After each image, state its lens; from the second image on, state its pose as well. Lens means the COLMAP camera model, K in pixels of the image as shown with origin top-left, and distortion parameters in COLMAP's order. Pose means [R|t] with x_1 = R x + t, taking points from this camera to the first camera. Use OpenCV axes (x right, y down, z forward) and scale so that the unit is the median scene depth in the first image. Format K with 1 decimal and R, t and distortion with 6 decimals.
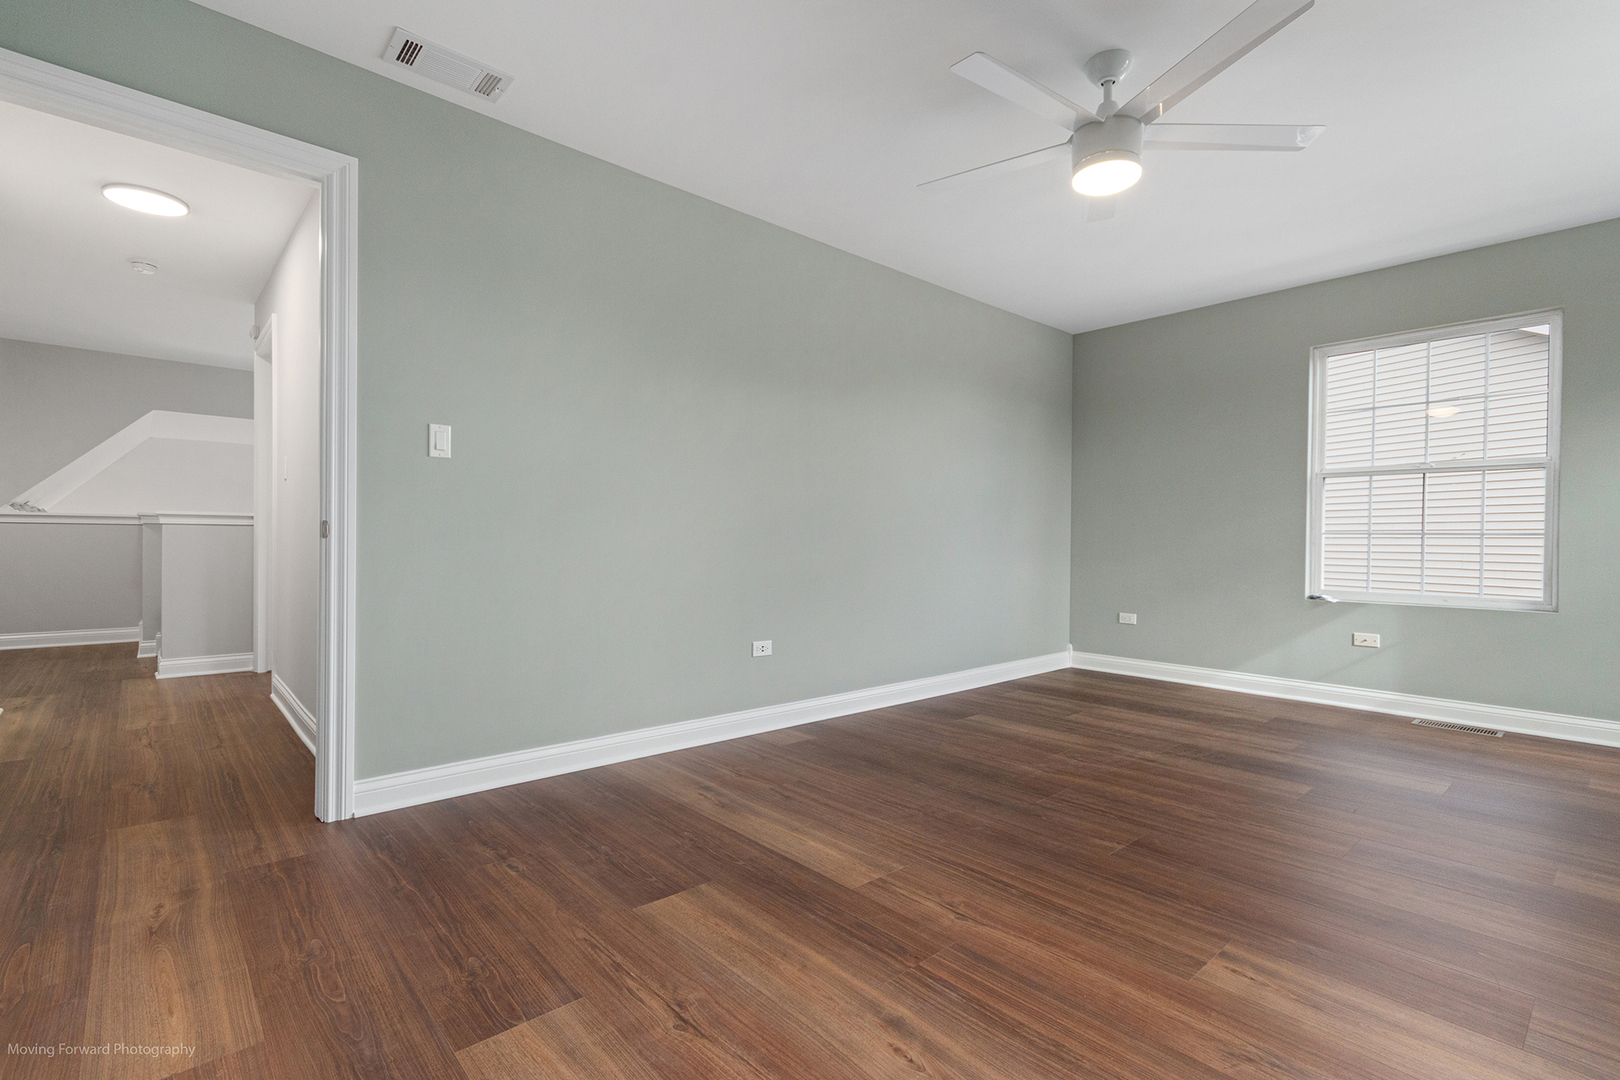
lens RADIAL K [[759.7, 0, 820.7], [0, 759.7, 535.7], [0, 0, 1]] dist [0.012799, -0.002969]
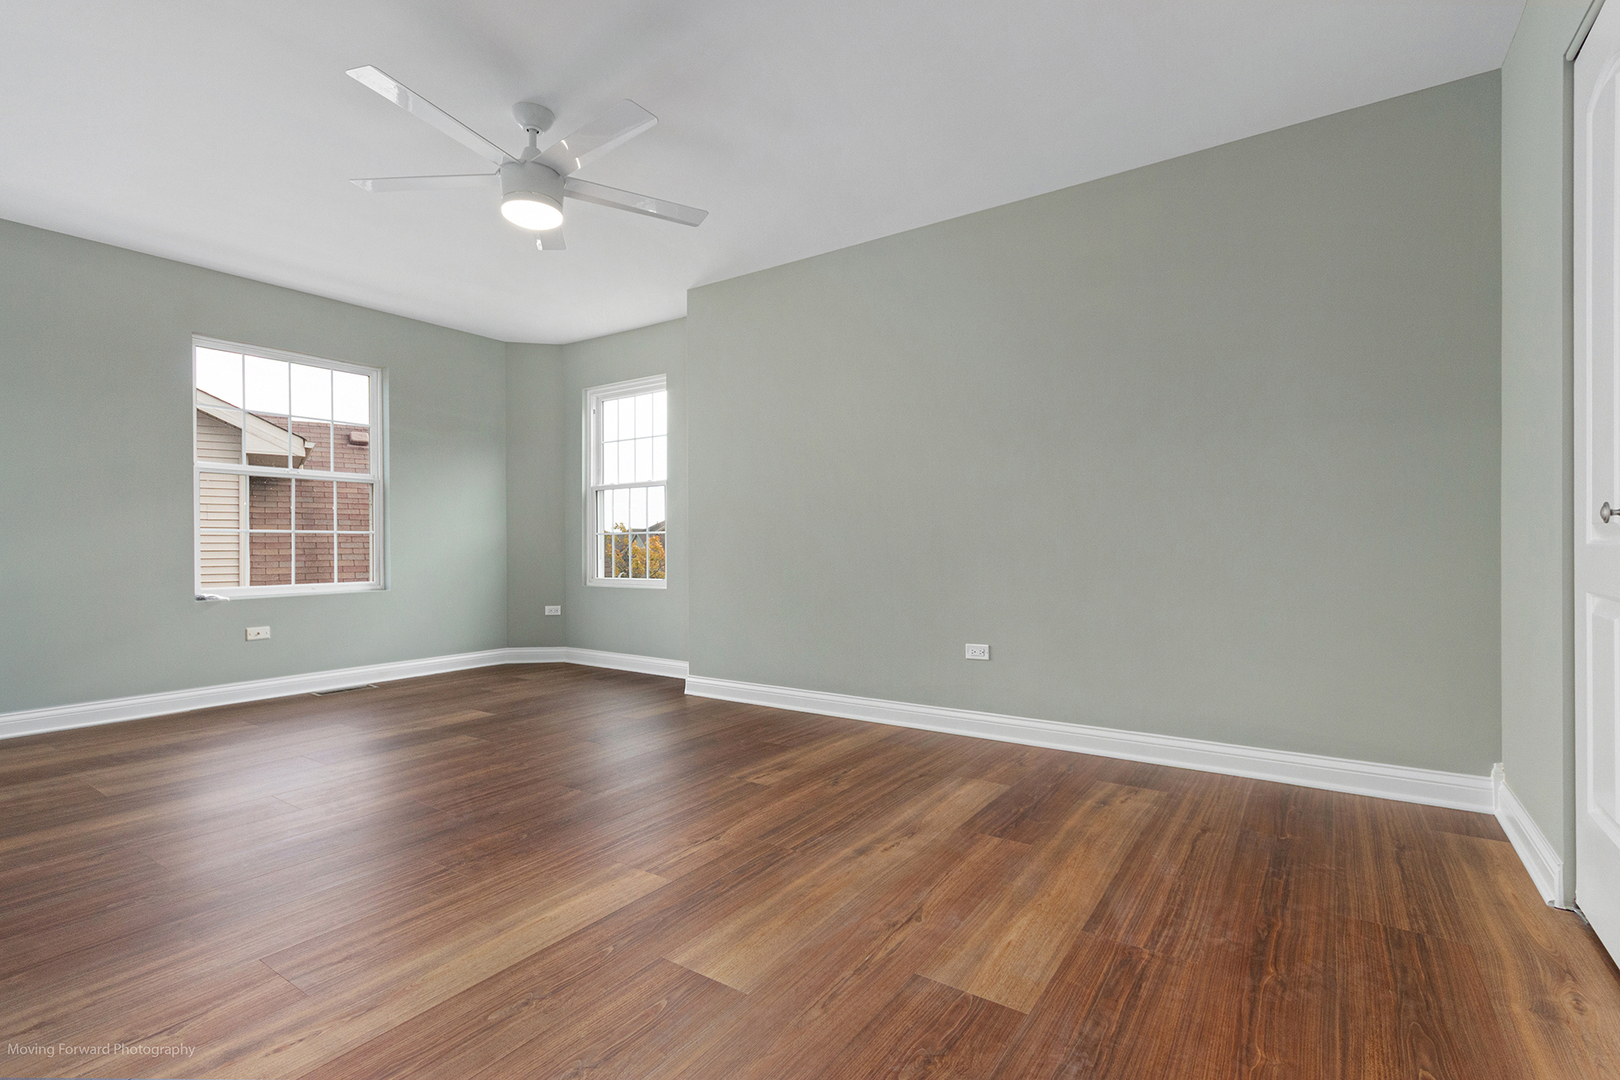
lens RADIAL K [[759.7, 0, 797.8], [0, 759.7, 541.3], [0, 0, 1]] dist [0.012799, -0.002969]
pose [[-0.232785, -0.007010, 0.972503, -1.255428], [-0.006103, 0.999965, 0.005747, -0.001156], [-0.972509, -0.004597, -0.232819, 1.359851]]
